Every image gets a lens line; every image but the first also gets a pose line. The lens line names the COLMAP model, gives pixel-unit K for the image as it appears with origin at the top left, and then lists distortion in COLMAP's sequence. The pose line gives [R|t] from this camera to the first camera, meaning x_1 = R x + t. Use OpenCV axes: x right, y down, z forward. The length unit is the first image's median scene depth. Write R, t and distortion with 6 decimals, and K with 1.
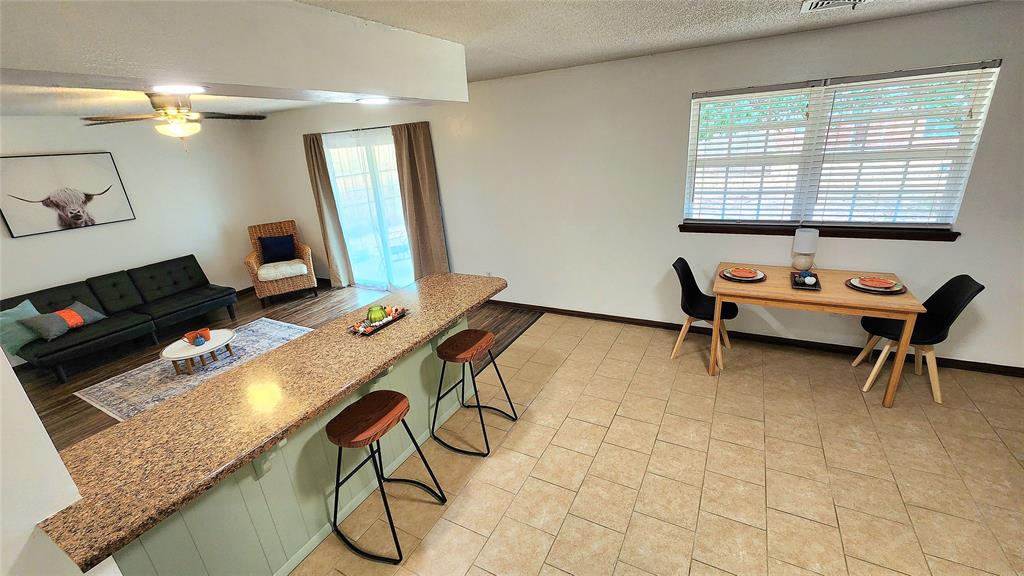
lens RADIAL K [[421.5, 0, 511.9], [0, 421.5, 291.8], [0, 0, 1]] dist [-0.001613, -0.000296]
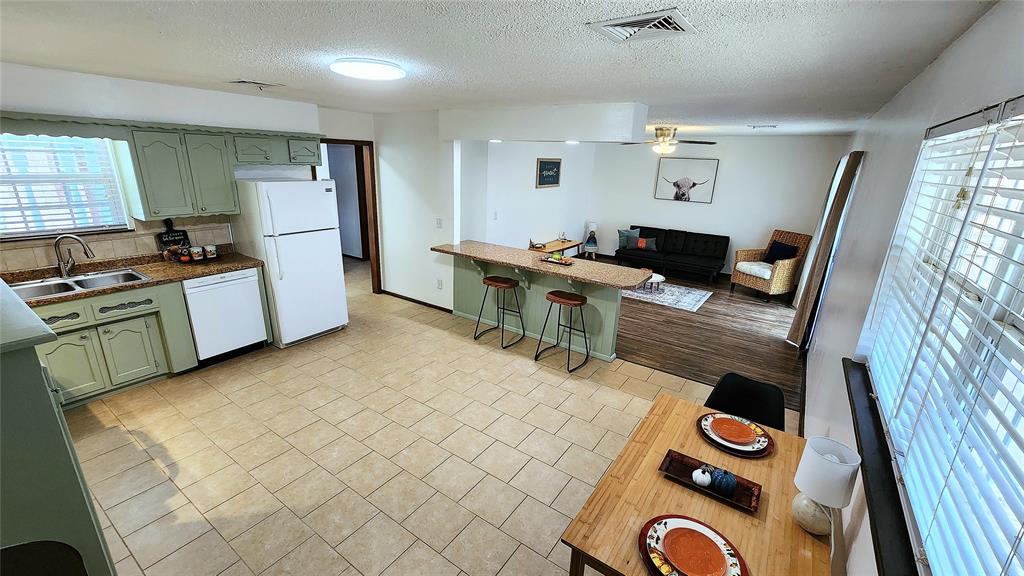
lens RADIAL K [[421.5, 0, 511.9], [0, 421.5, 291.8], [0, 0, 1]] dist [-0.001613, -0.000296]
pose [[-0.113759, 0.363062, -0.924794, 0.785257], [-0.364170, 0.850812, 0.378814, -0.239627], [0.924359, 0.379875, 0.035429, 0.448237]]
